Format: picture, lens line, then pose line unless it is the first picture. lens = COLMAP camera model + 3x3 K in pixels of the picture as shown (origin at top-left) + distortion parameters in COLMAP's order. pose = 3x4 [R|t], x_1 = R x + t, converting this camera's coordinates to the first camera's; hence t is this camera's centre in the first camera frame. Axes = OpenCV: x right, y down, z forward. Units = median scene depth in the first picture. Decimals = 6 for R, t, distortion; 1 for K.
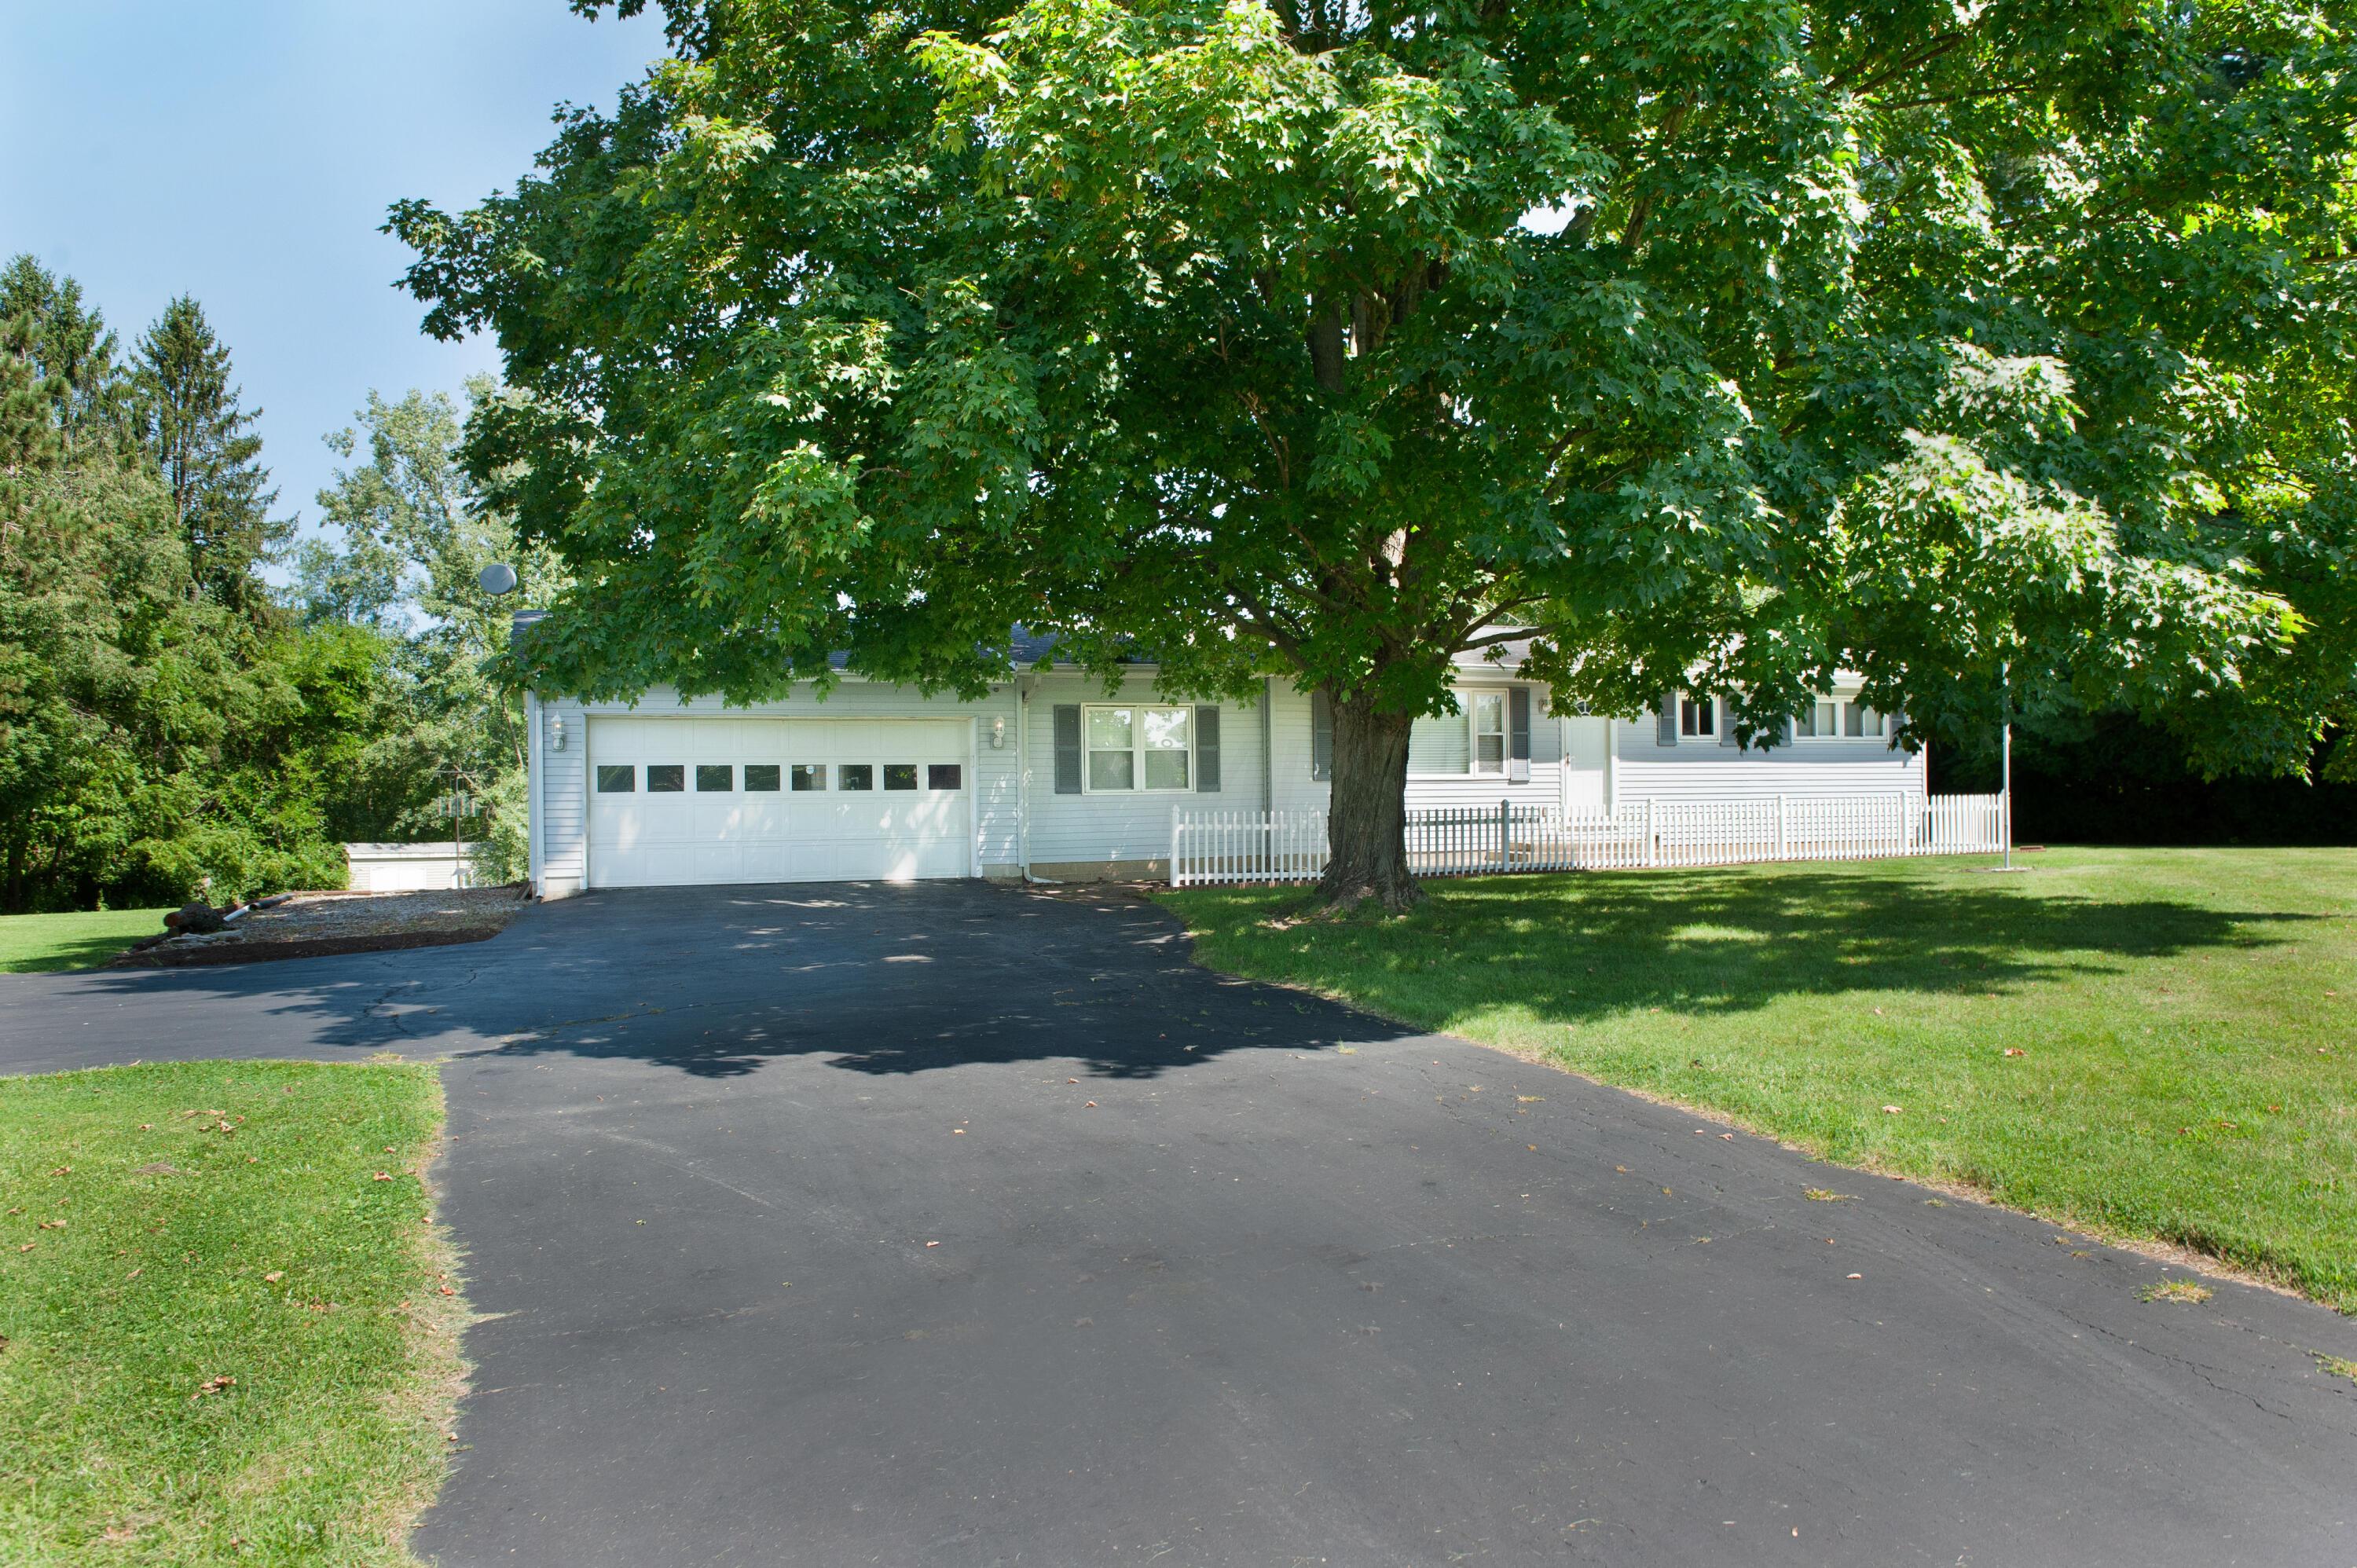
lens RADIAL K [[1563.7, 0, 1178.5], [0, 1563.7, 784.0], [0, 0, 1]] dist [-0.003001, -0.036109]
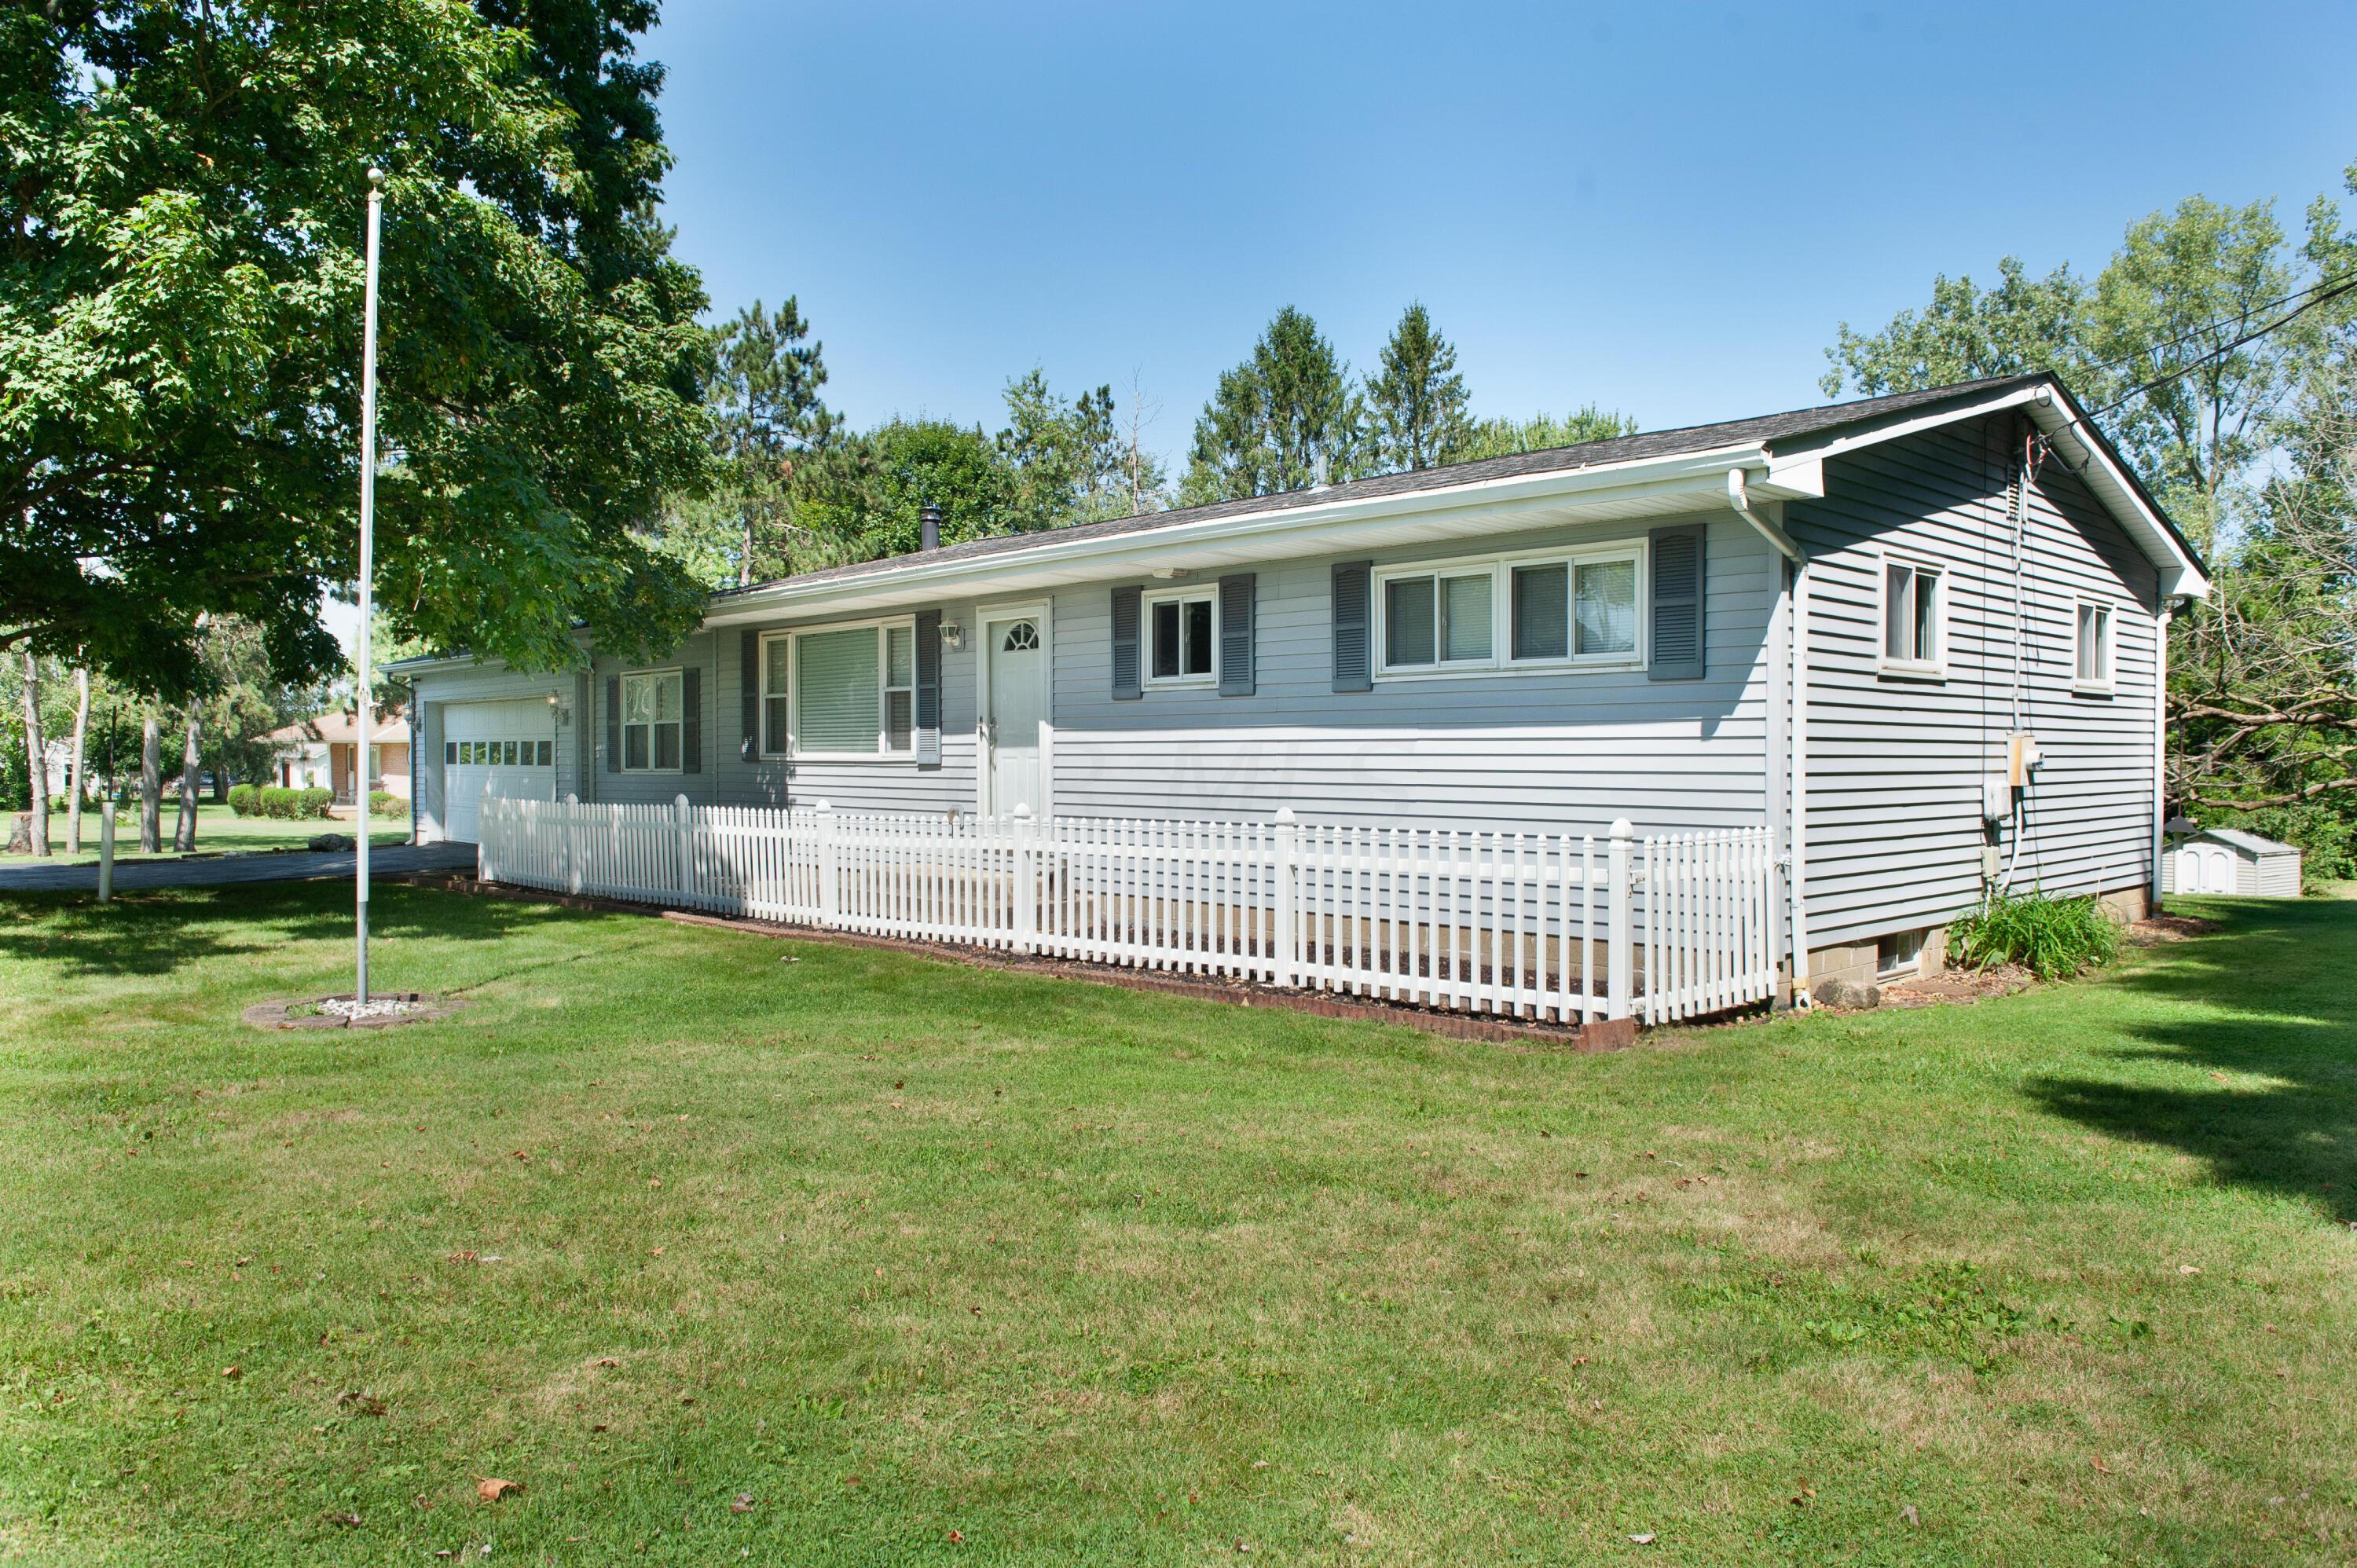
lens RADIAL K [[1563.7, 0, 1178.5], [0, 1563.7, 784.0], [0, 0, 1]] dist [-0.003001, -0.036109]
pose [[0.397054, 0.030818, -0.917278, 0.872458], [0.007317, 0.999298, 0.036740, -0.017035], [0.917766, -0.021299, 0.396550, 0.905568]]
